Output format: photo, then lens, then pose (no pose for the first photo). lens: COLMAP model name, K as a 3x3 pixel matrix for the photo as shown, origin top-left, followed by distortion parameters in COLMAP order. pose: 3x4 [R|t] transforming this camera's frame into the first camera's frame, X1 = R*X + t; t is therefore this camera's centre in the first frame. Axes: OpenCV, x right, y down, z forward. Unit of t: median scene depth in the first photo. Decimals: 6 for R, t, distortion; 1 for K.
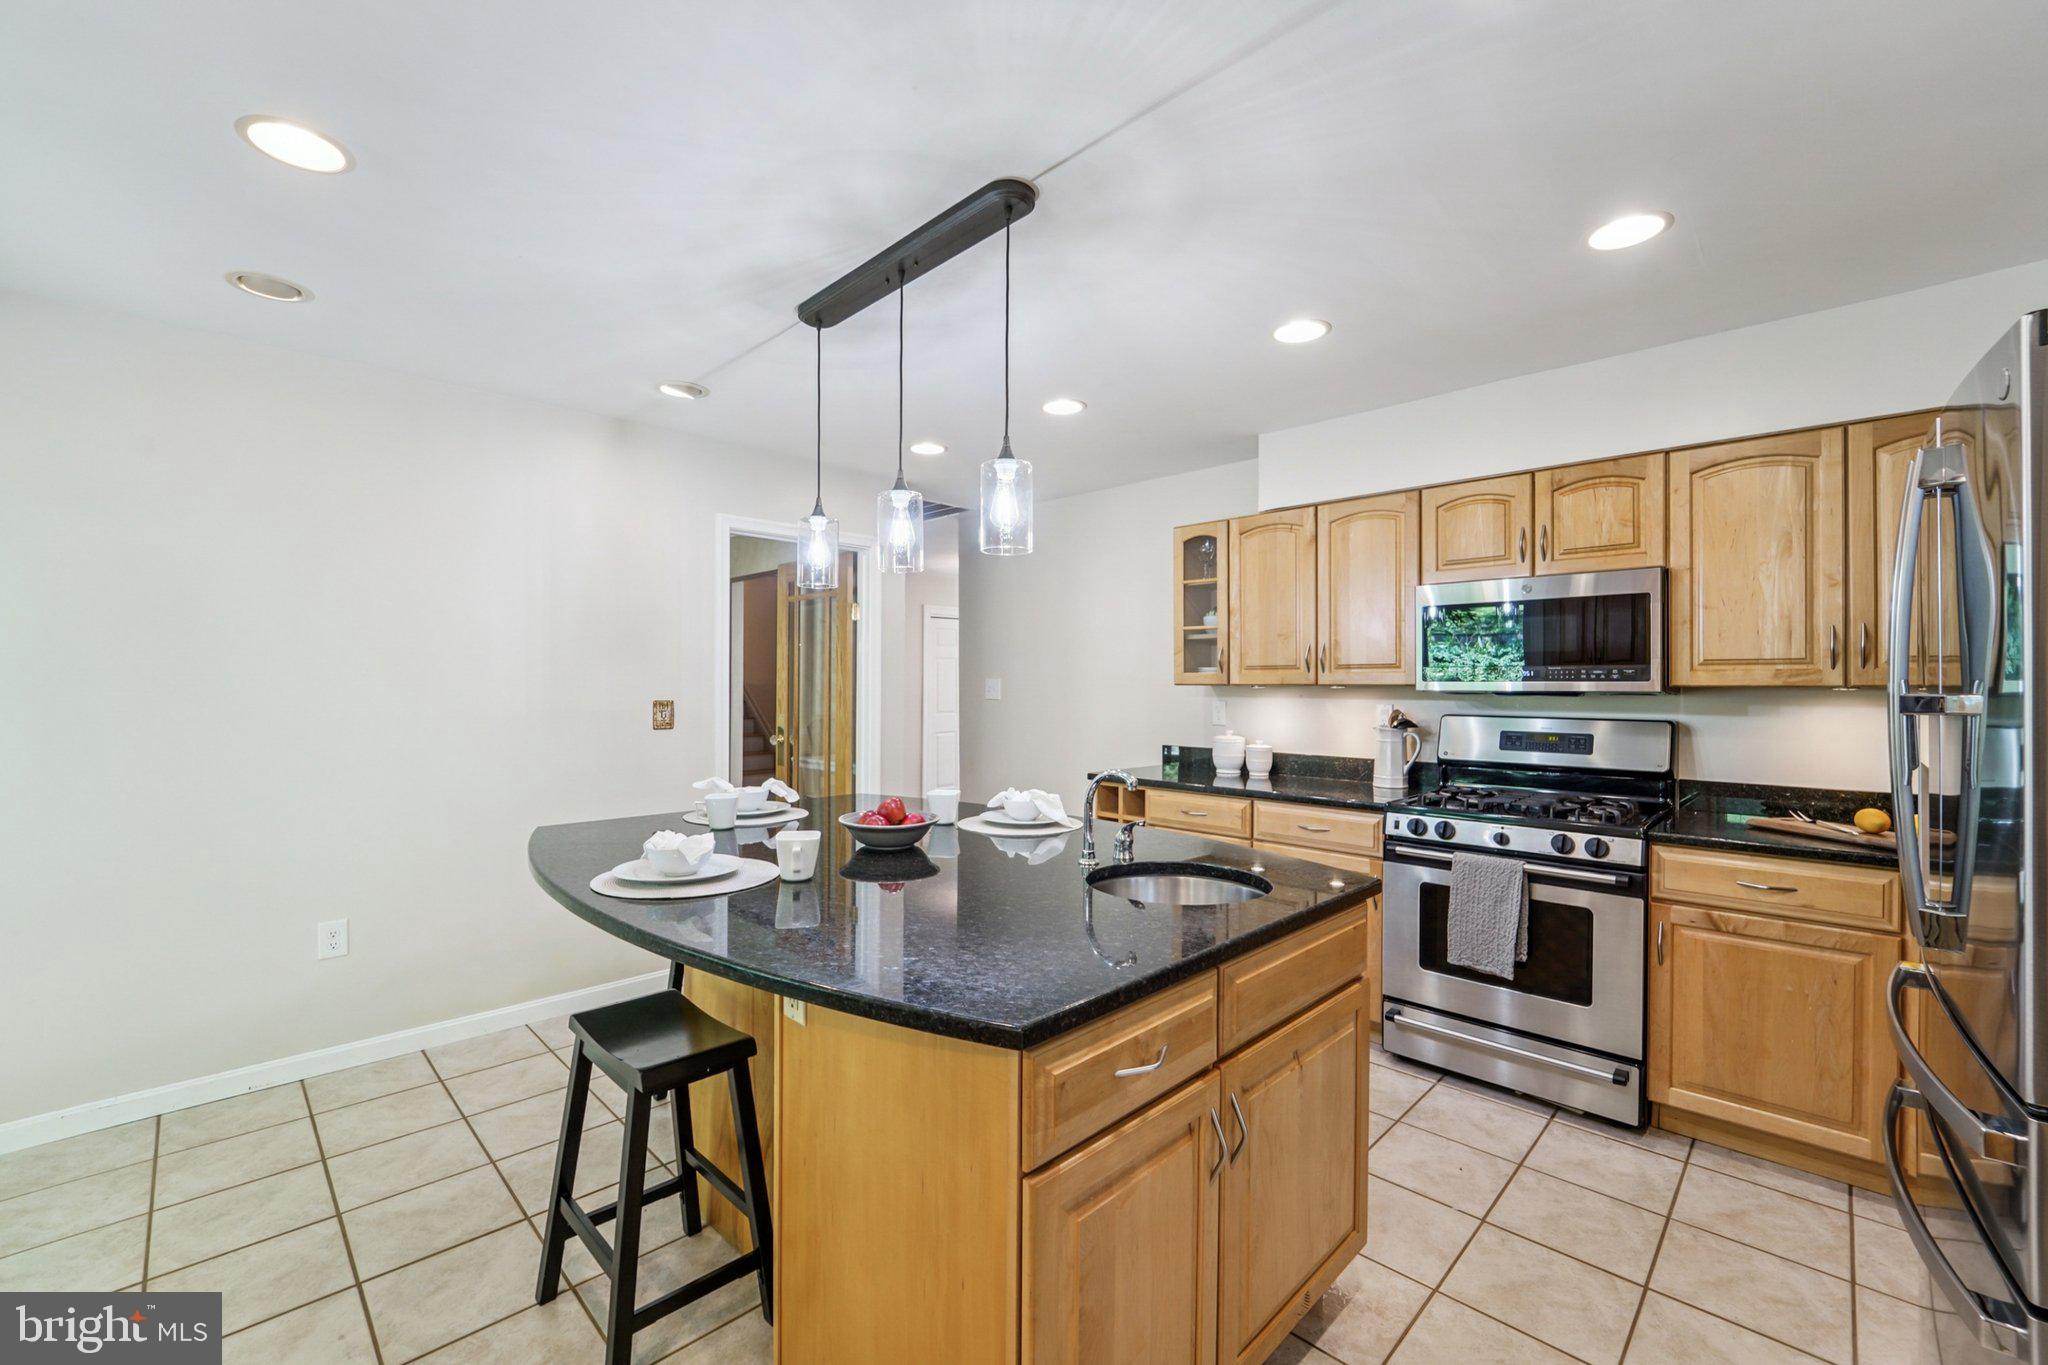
lens RADIAL K [[836.5, 0, 1030.6], [0, 836.5, 684.5], [0, 0, 1]] dist [-0.011608, 0.000086]
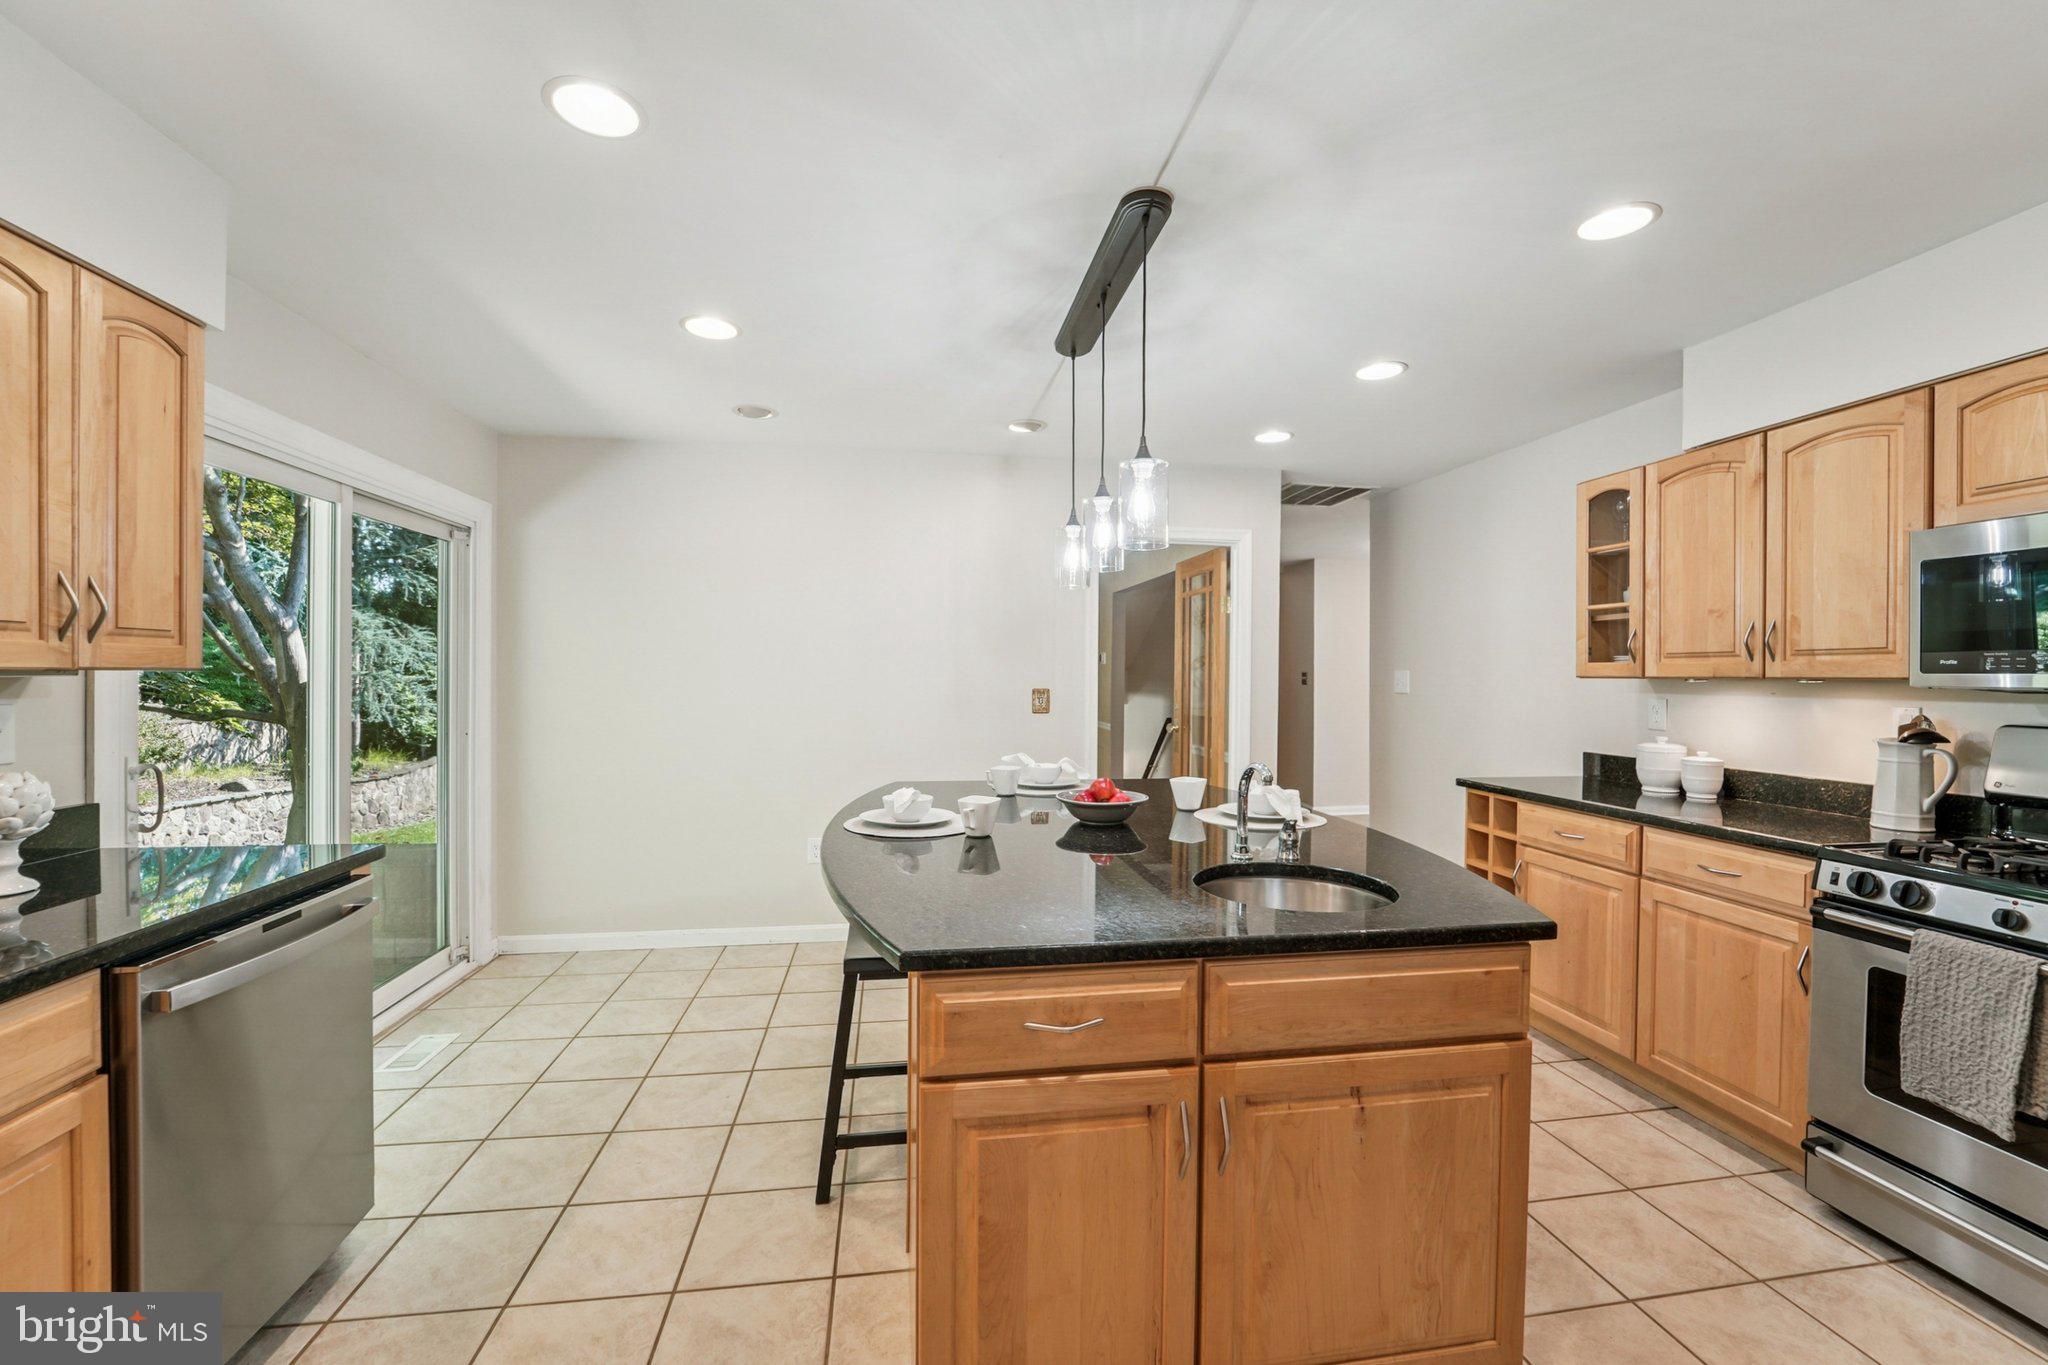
lens RADIAL K [[836.5, 0, 1027.9], [0, 836.5, 684.8], [0, 0, 1]] dist [-0.011608, 0.000086]
pose [[0.807768, 0.009338, -0.589427, 0.272986], [-0.004335, 0.999942, 0.009900, 0.002057], [0.589485, -0.005442, 0.807761, 0.039929]]
